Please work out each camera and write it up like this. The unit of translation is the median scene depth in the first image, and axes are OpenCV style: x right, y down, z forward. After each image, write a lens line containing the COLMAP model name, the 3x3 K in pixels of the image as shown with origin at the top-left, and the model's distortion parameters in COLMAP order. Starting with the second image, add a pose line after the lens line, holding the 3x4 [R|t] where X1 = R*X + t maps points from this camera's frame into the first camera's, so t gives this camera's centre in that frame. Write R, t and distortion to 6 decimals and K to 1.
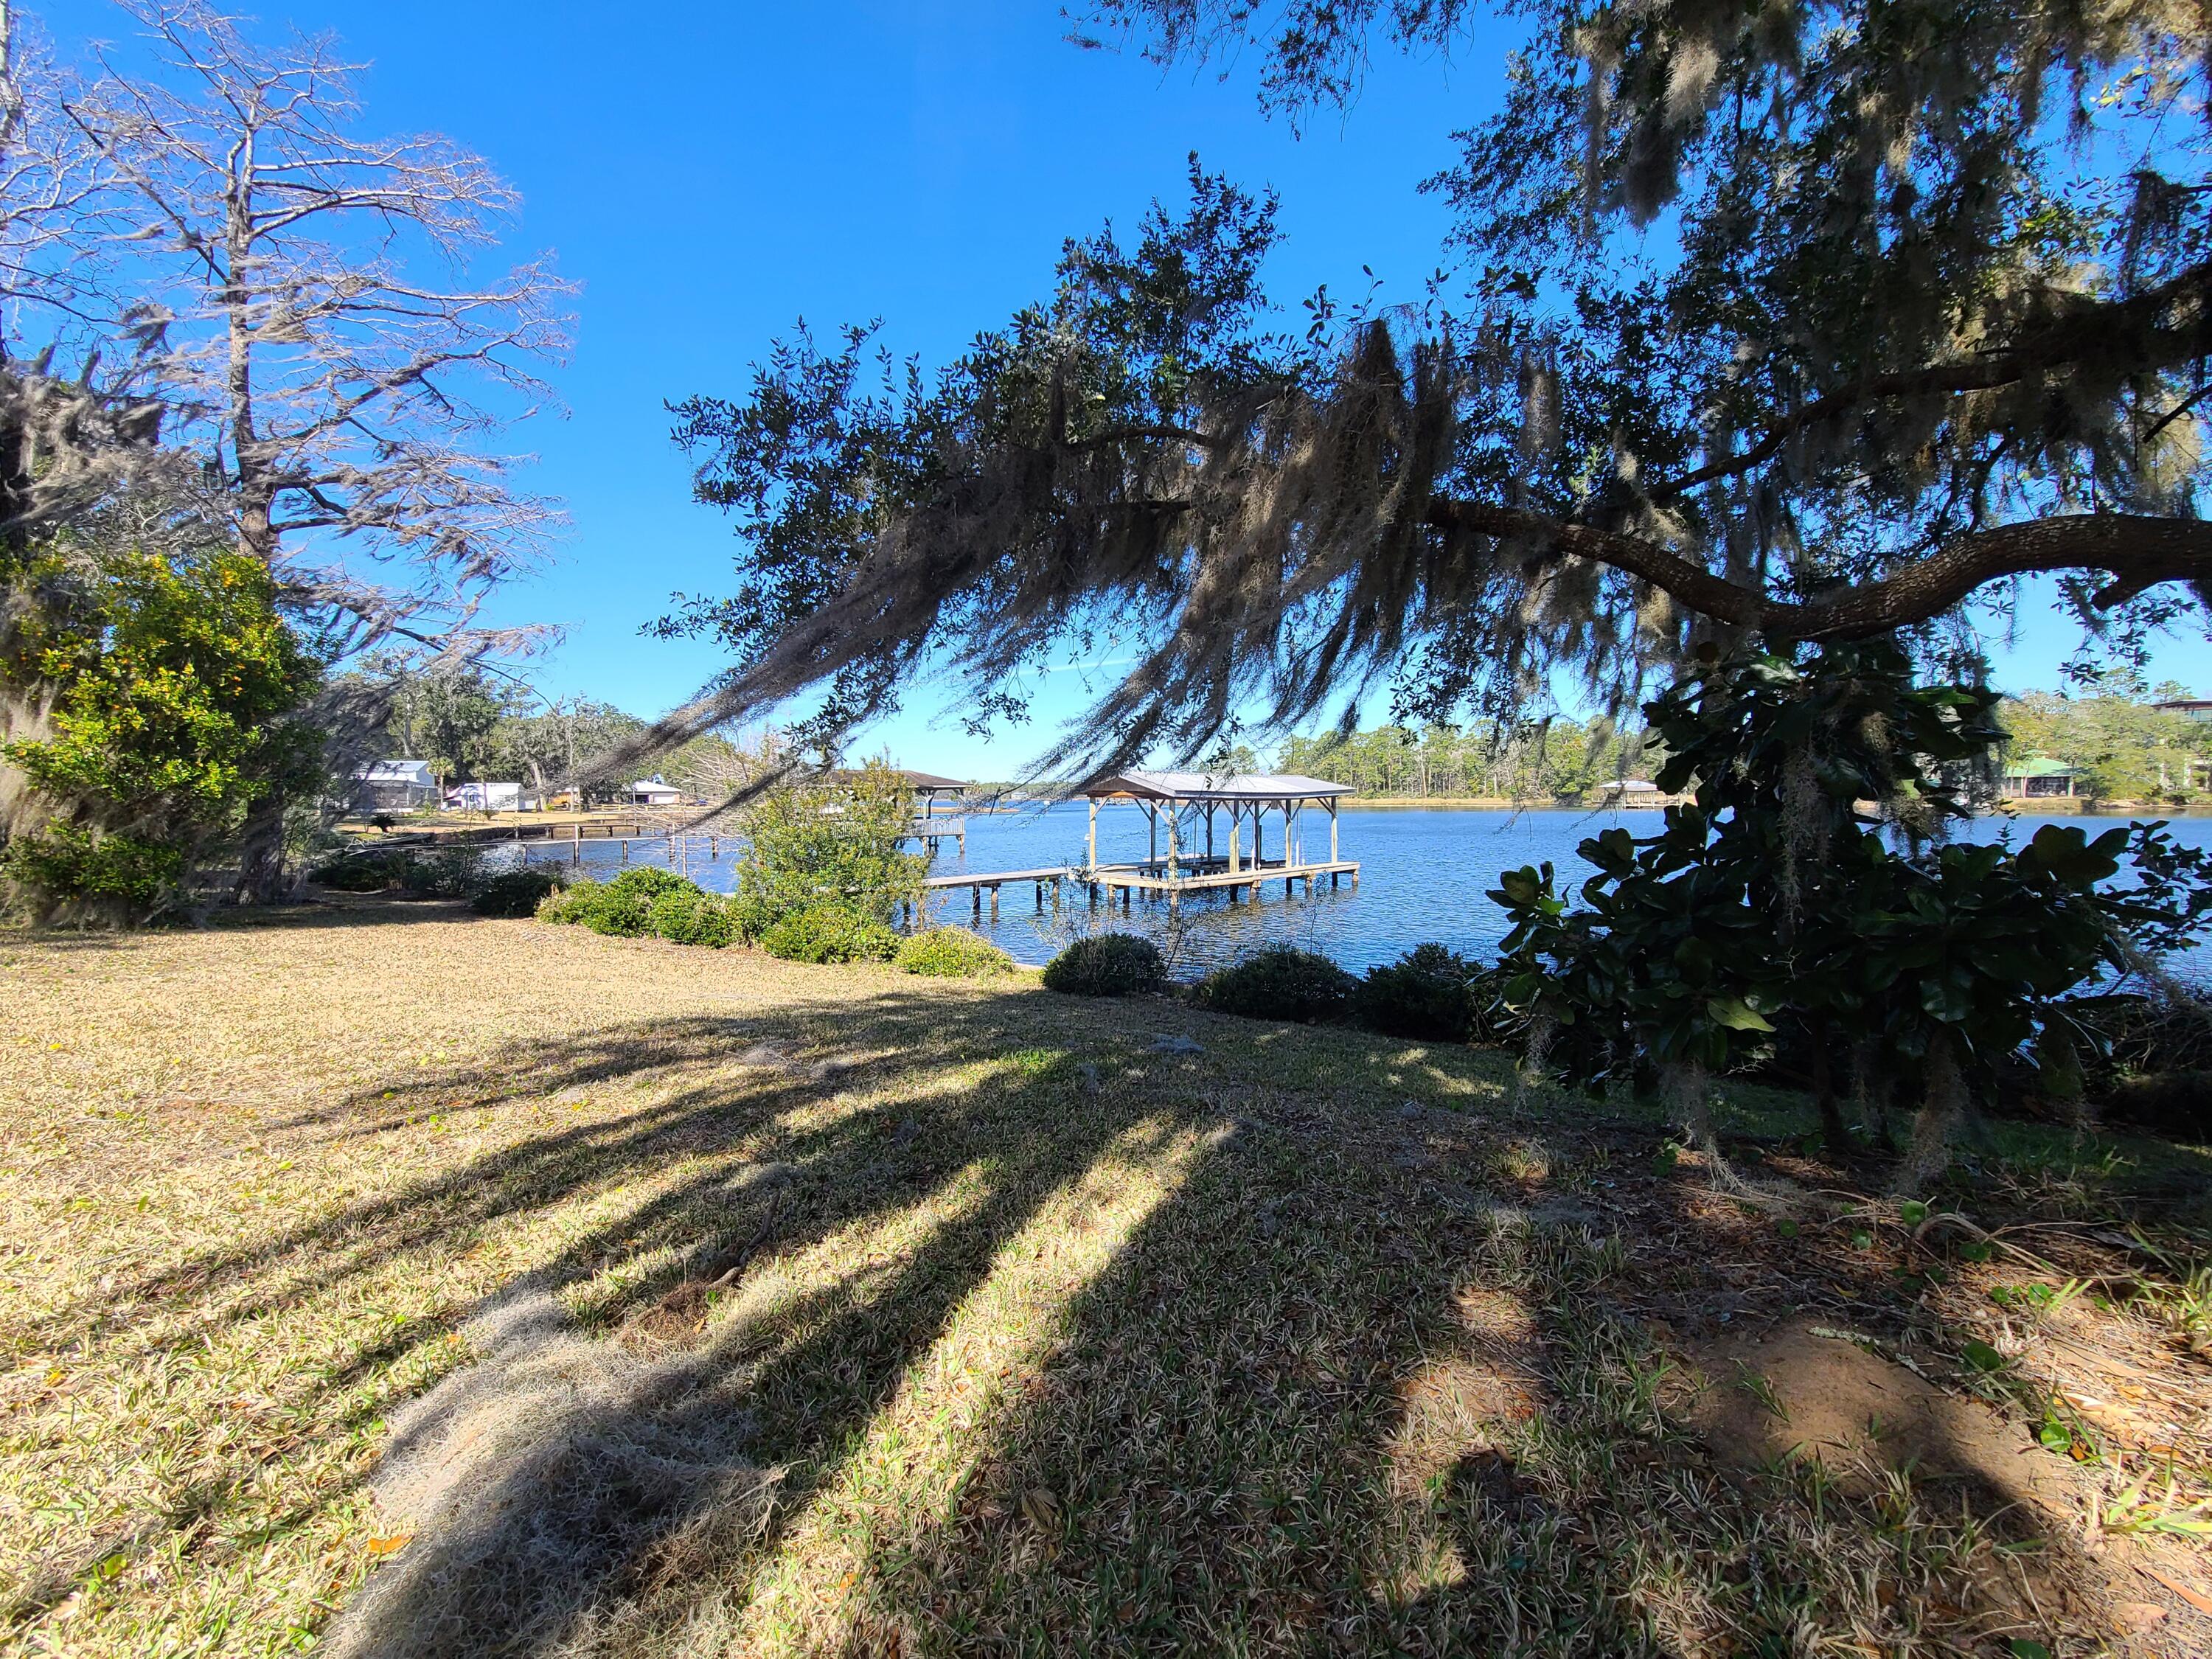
lens RADIAL K [[891.8, 0, 1108.0], [0, 891.8, 830.5], [0, 0, 1]] dist [-0.003372, -0.001144]
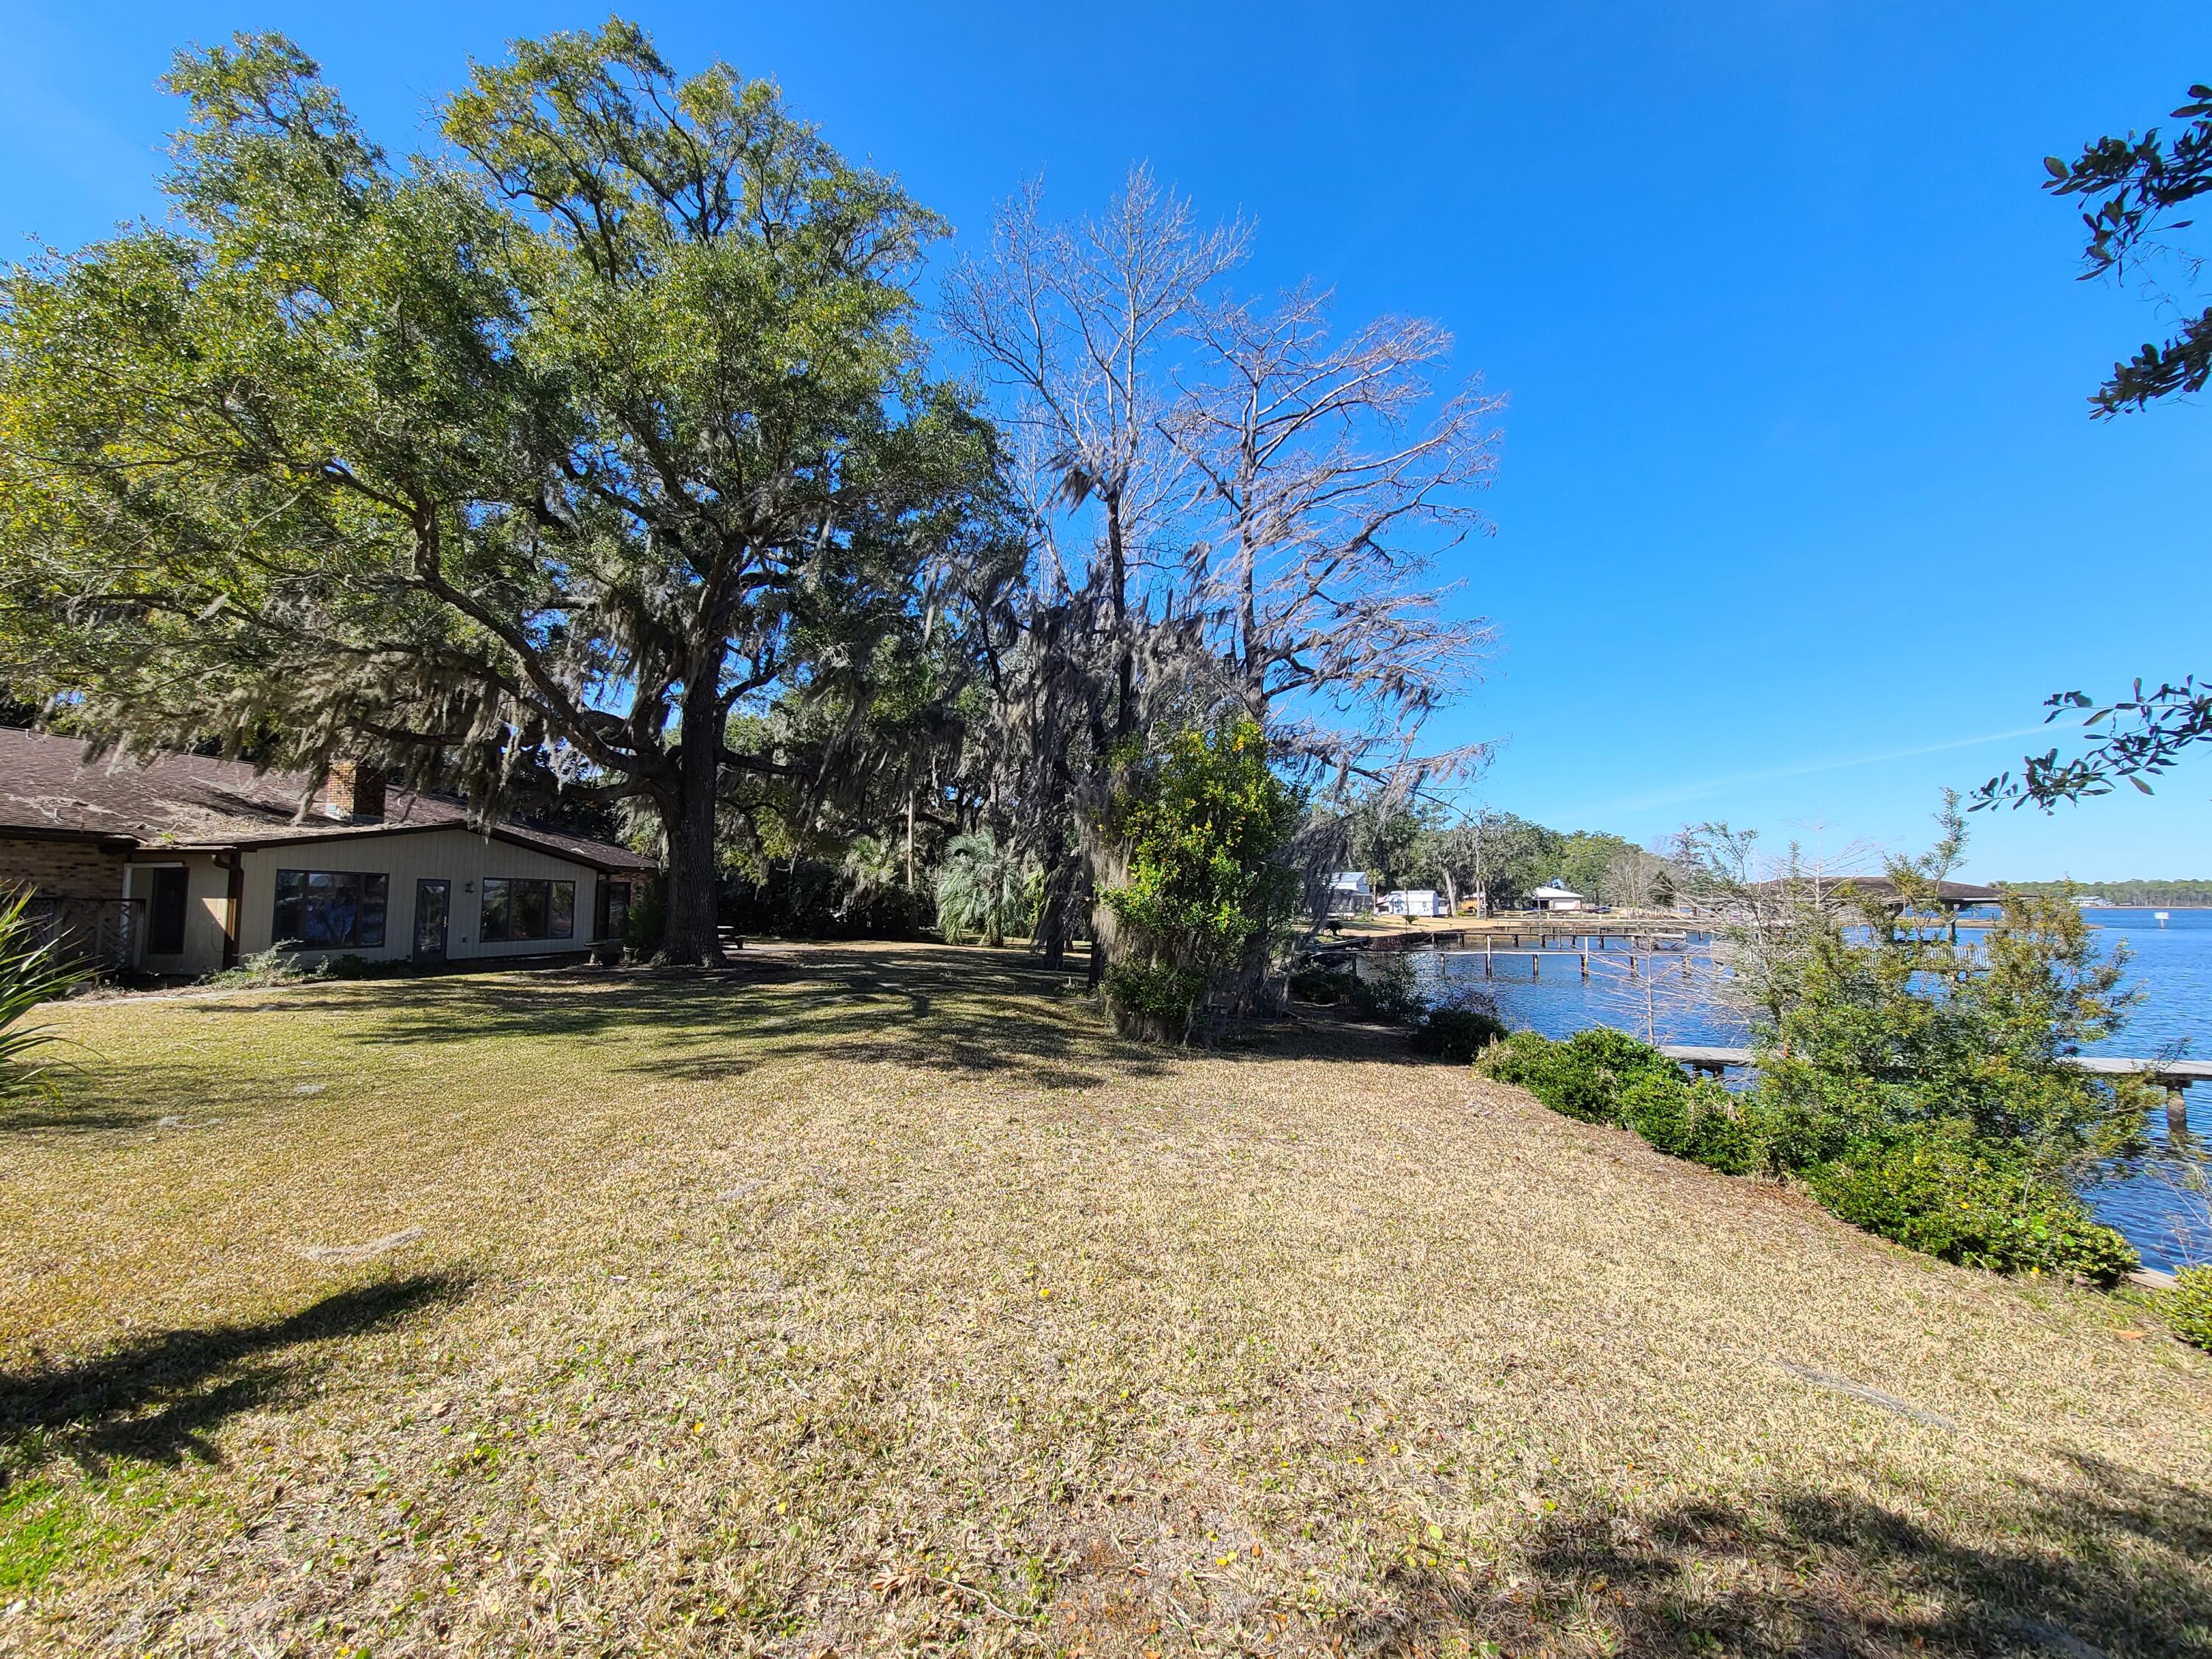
lens RADIAL K [[891.8, 0, 1110.1], [0, 891.8, 828.2], [0, 0, 1]] dist [-0.003372, -0.001144]
pose [[0.599476, -0.057763, -0.798306, -0.110181], [-0.036443, 0.994388, -0.099318, -0.034194], [0.799563, 0.088631, 0.594007, 0.126238]]
